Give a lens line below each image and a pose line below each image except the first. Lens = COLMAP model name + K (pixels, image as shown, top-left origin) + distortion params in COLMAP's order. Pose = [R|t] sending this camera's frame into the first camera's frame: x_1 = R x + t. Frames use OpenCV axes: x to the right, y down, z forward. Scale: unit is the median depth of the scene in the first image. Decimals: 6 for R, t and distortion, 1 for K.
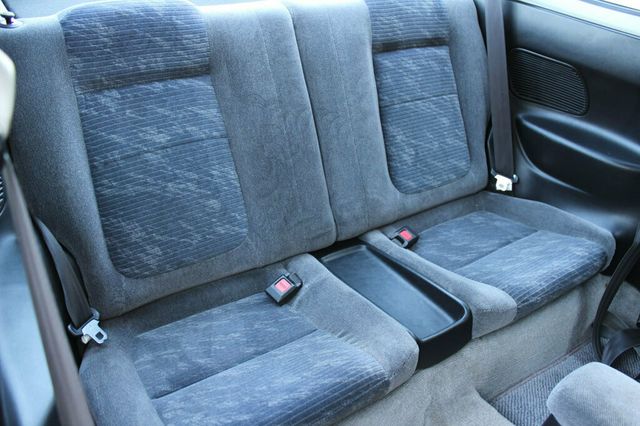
lens RADIAL K [[523.3, 0, 321.4], [0, 523.3, 226.2], [0, 0, 1]] dist [-0.156397, 0.113045]
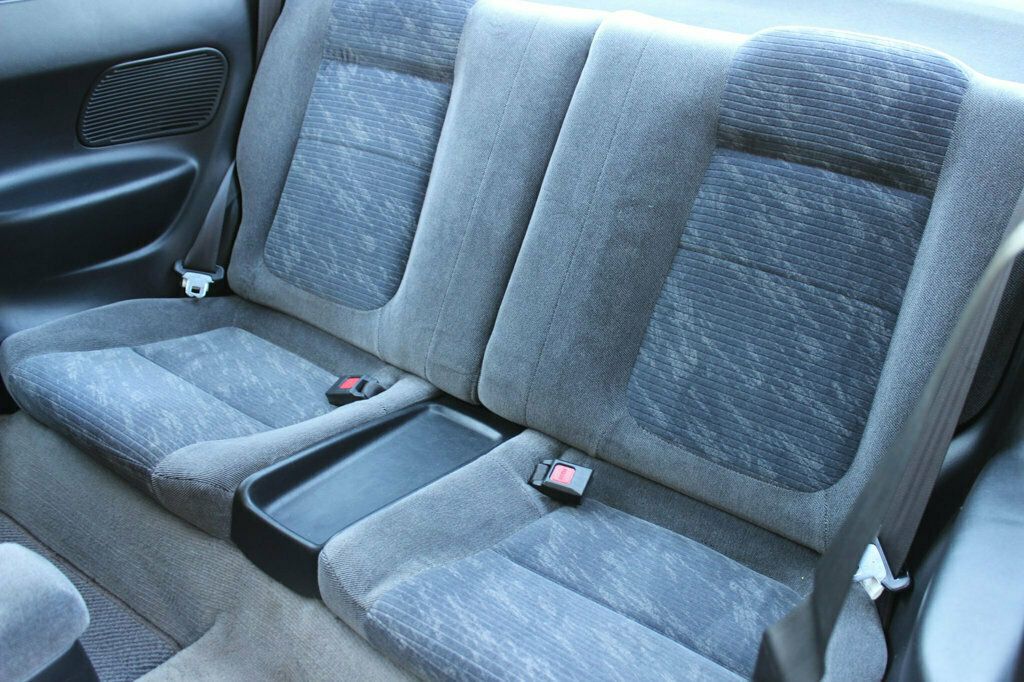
lens RADIAL K [[886.1, 0, 512.0], [0, 886.1, 341.0], [0, 0, 1]] dist [-0.116154, 0.004695]
pose [[0.354046, 0.420809, -0.835207, 0.965245], [-0.536072, 0.823094, 0.187464, -0.268567], [0.766341, 0.381360, 0.516997, 0.552486]]
